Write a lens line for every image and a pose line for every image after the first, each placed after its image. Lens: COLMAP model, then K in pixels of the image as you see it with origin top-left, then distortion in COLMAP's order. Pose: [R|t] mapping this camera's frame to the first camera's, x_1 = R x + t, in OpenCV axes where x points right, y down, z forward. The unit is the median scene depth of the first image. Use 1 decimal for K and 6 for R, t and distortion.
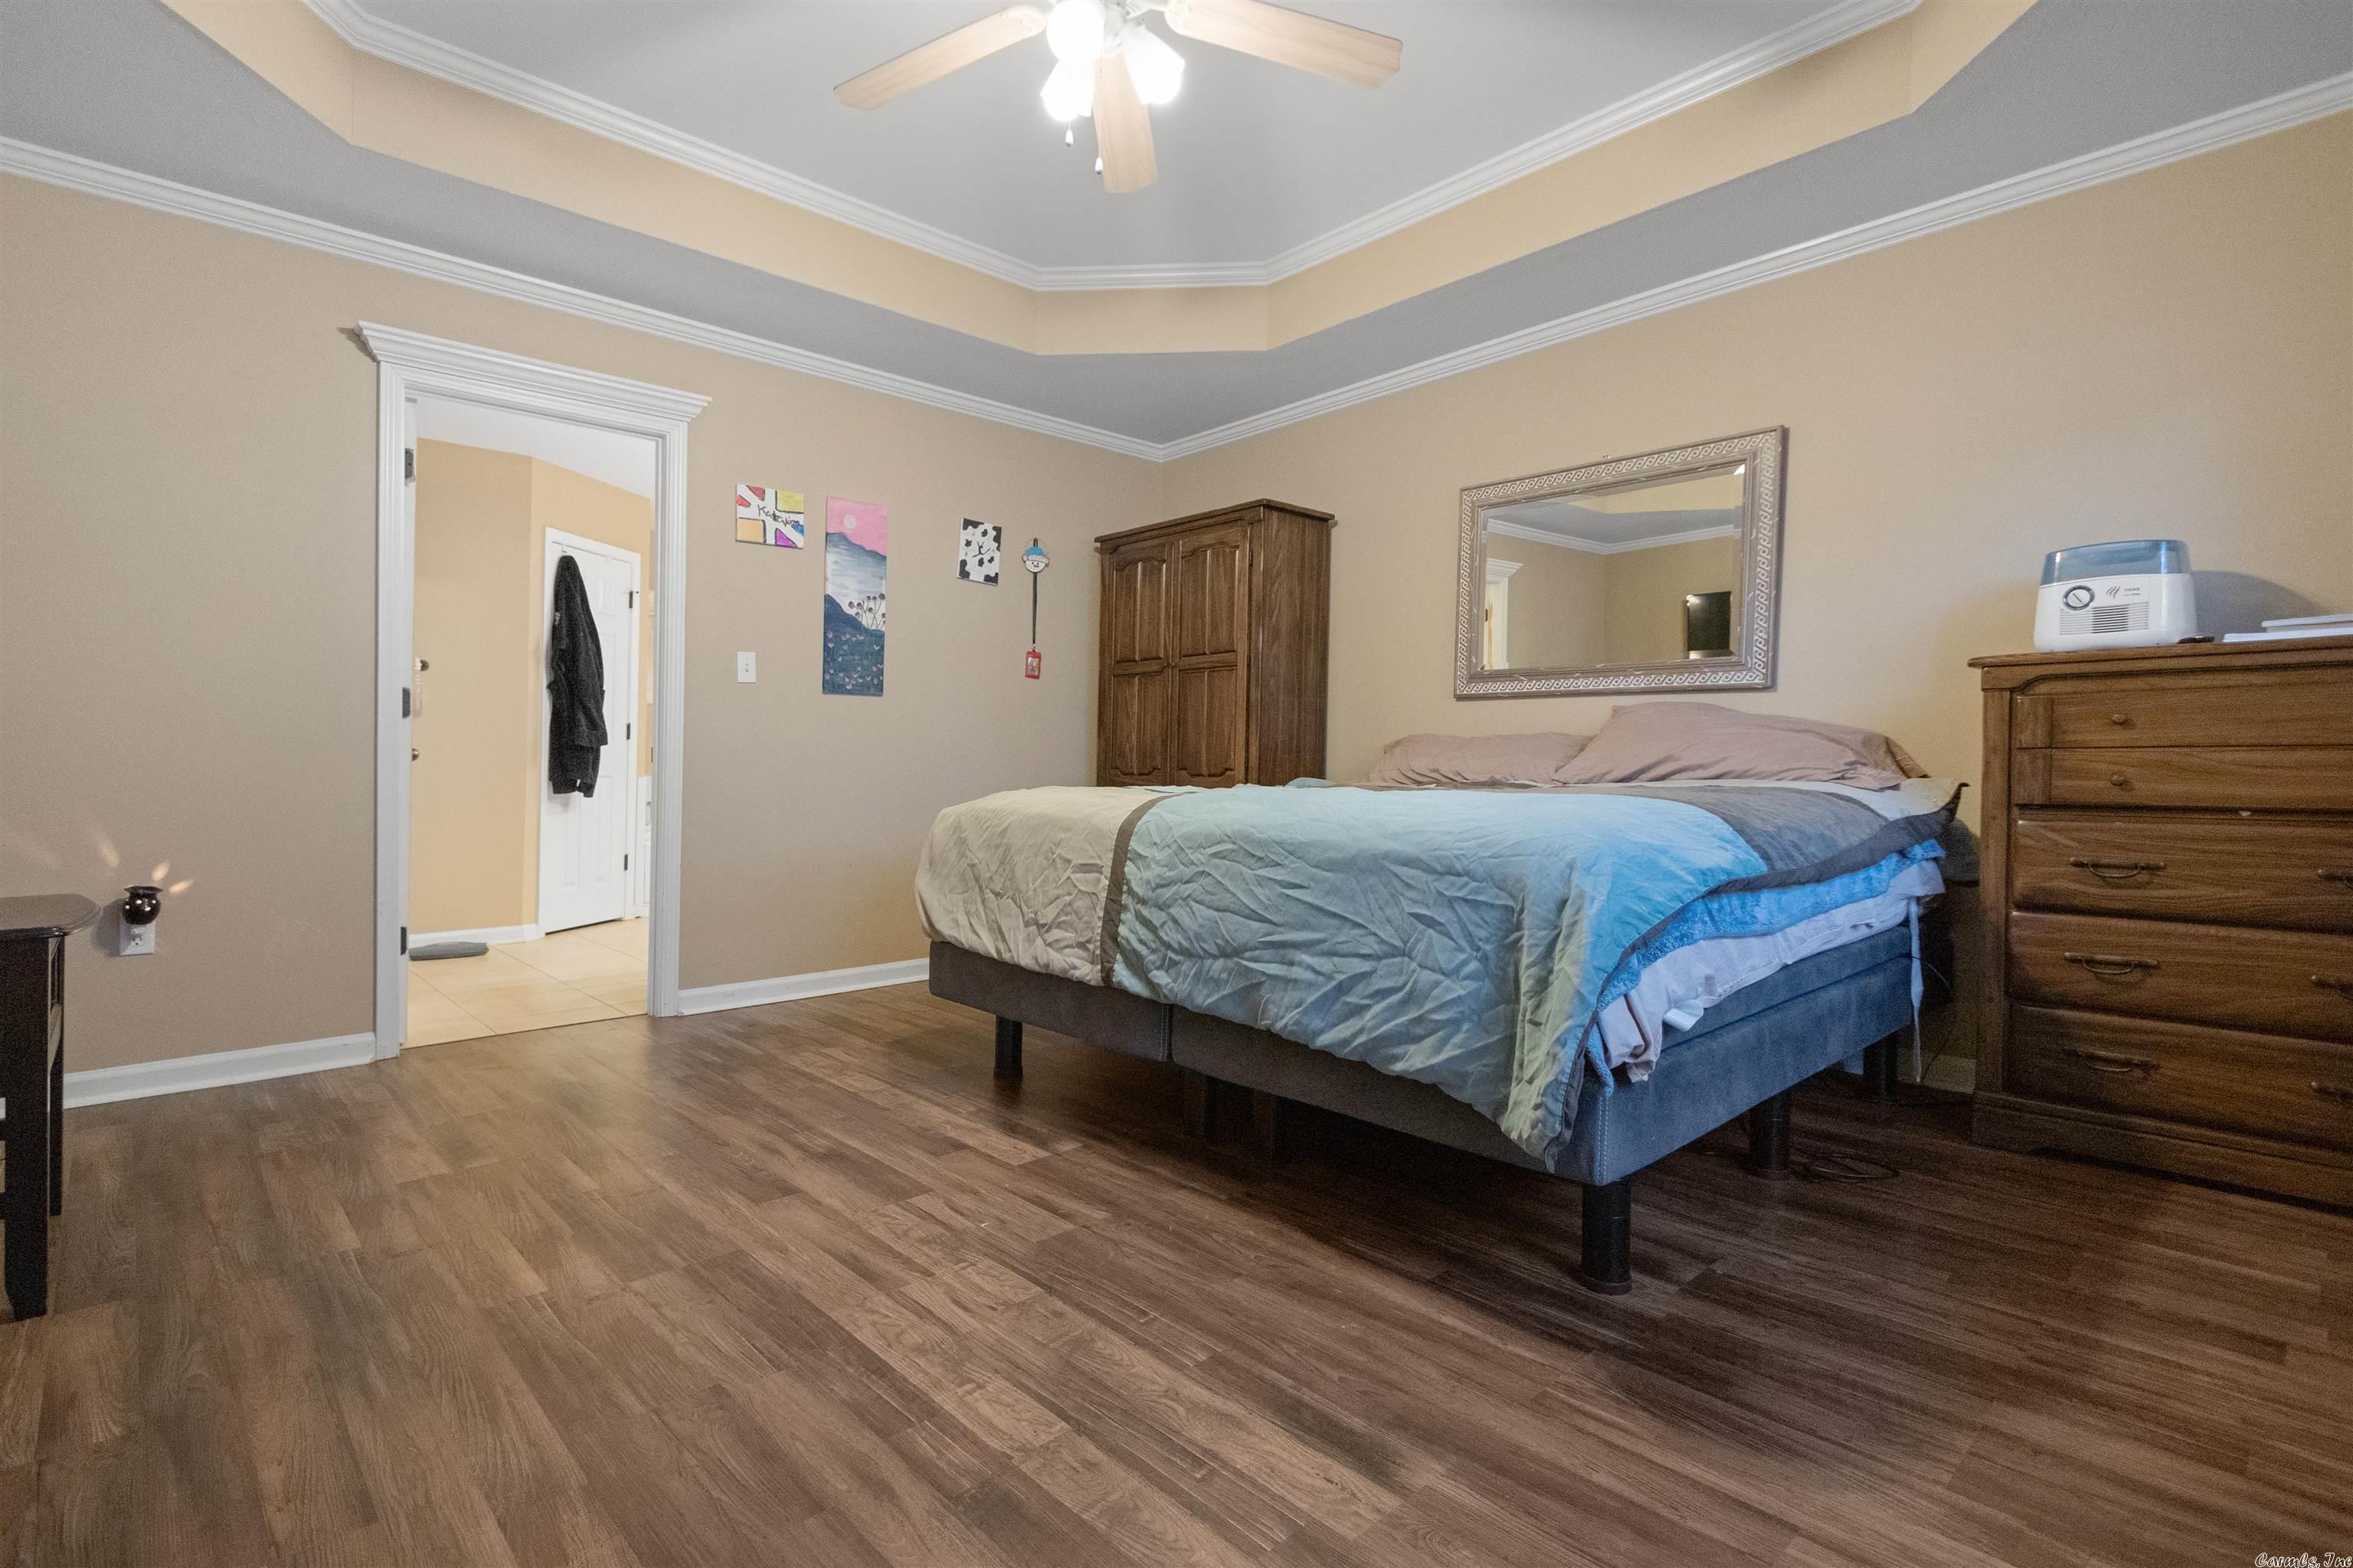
lens RADIAL K [[1108.7, 0, 1140.7], [0, 1108.7, 765.1], [0, 0, 1]] dist [0.005000, -0.000148]
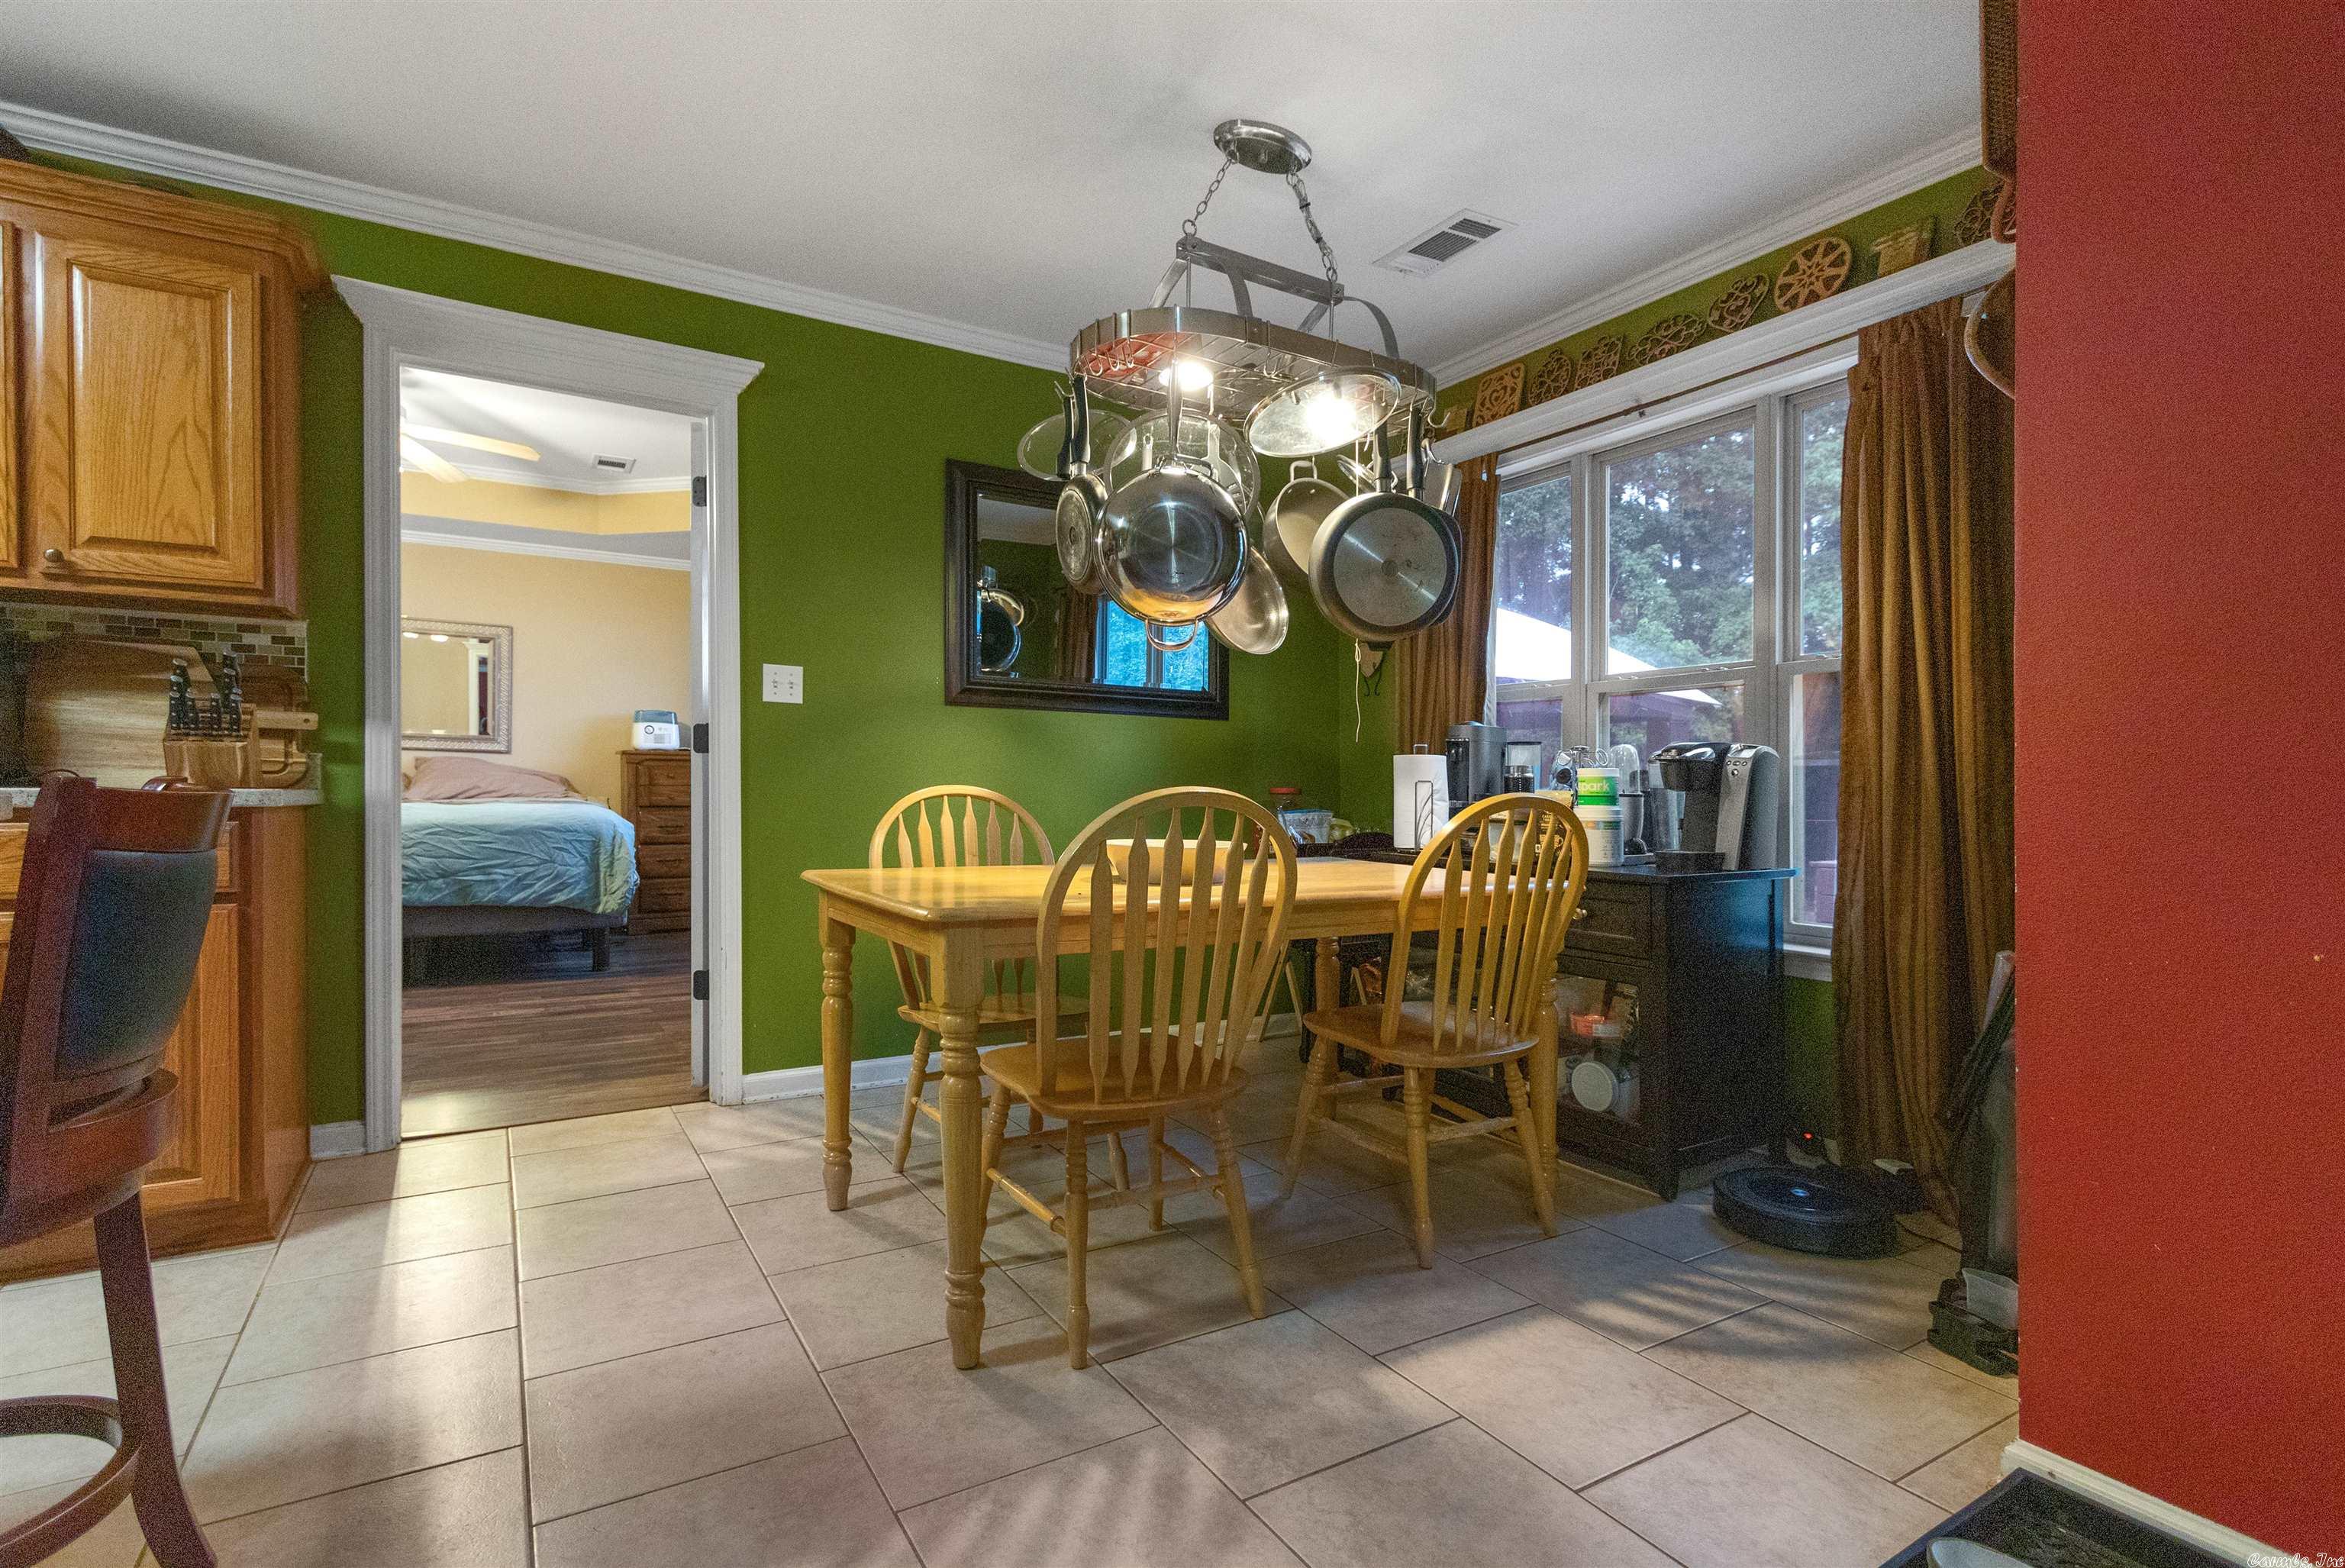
lens RADIAL K [[1104.9, 0, 1164.6], [0, 1104.9, 787.2], [0, 0, 1]] dist [0.005000, -0.000148]
pose [[0.175305, 0.002214, 0.984512, -1.817621], [-0.006887, 0.999976, -0.001023, -0.018541], [-0.984490, -0.006601, 0.175316, -0.807717]]
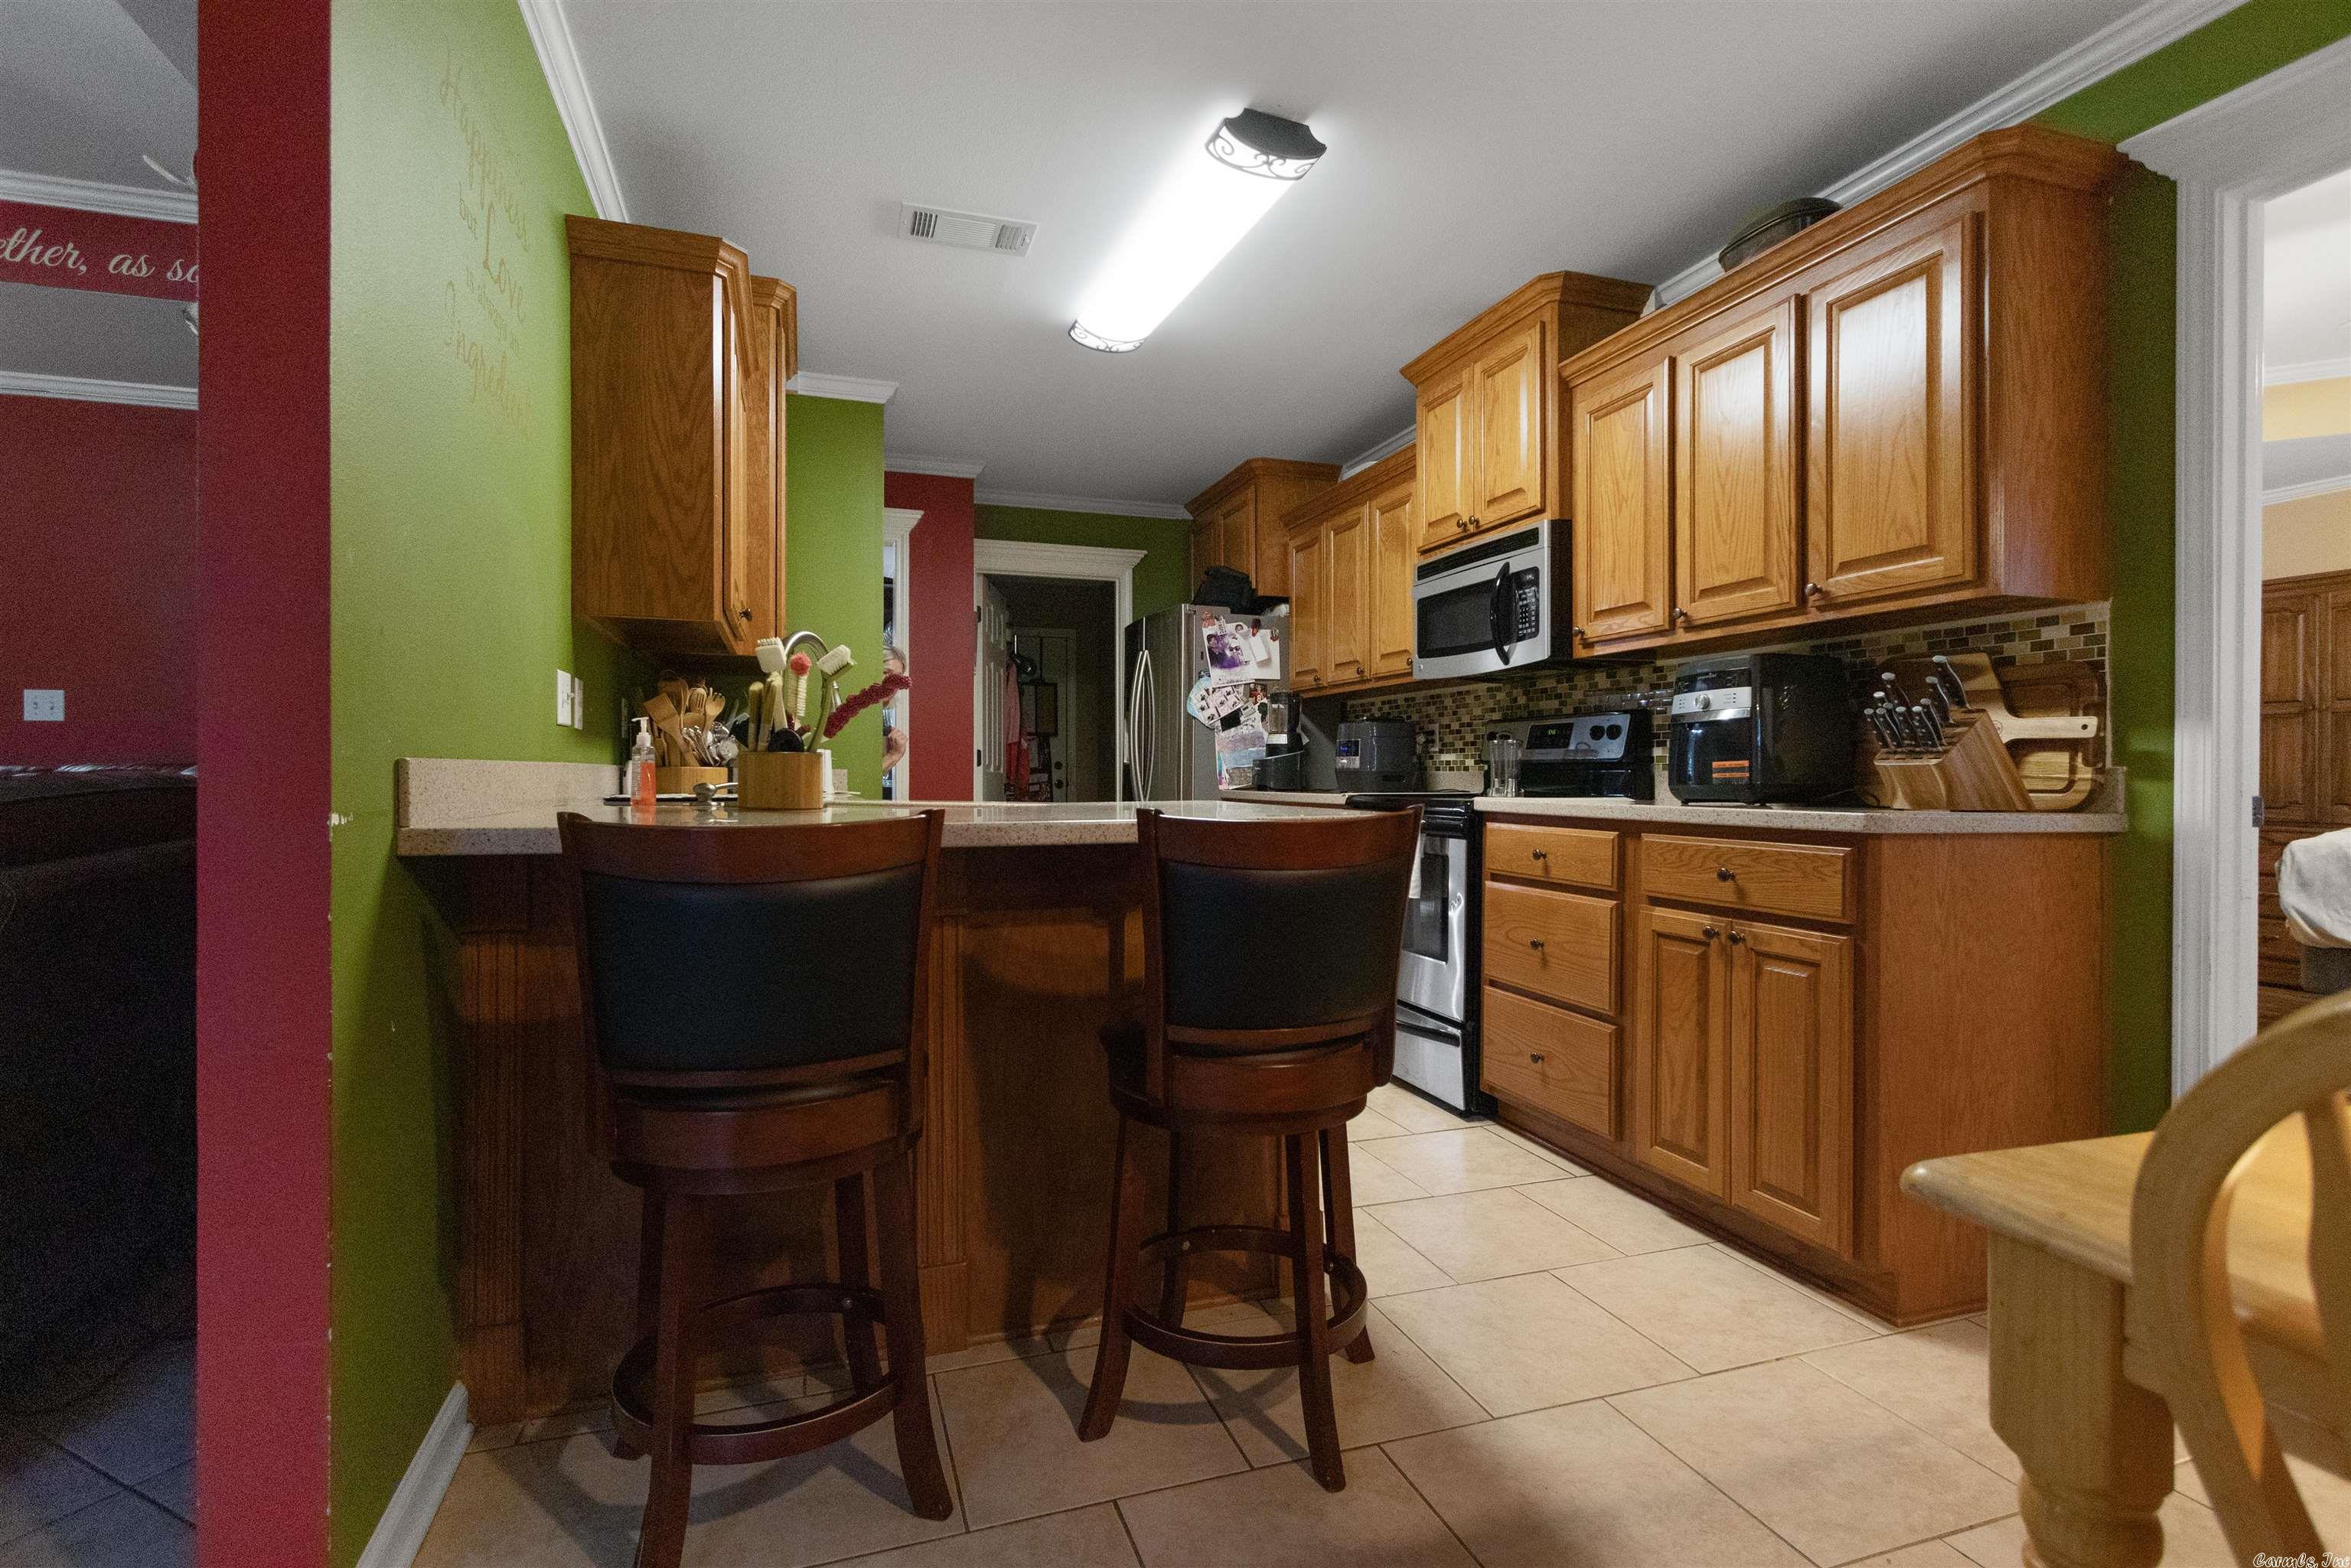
lens RADIAL K [[1107.7, 0, 1155.4], [0, 1107.7, 782.9], [0, 0, 1]] dist [0.005000, -0.000148]
pose [[0.921270, 0.010930, -0.388771, -1.176394], [-0.008829, 0.999935, 0.007190, -0.036365], [0.388825, -0.003192, 0.921306, -0.875397]]
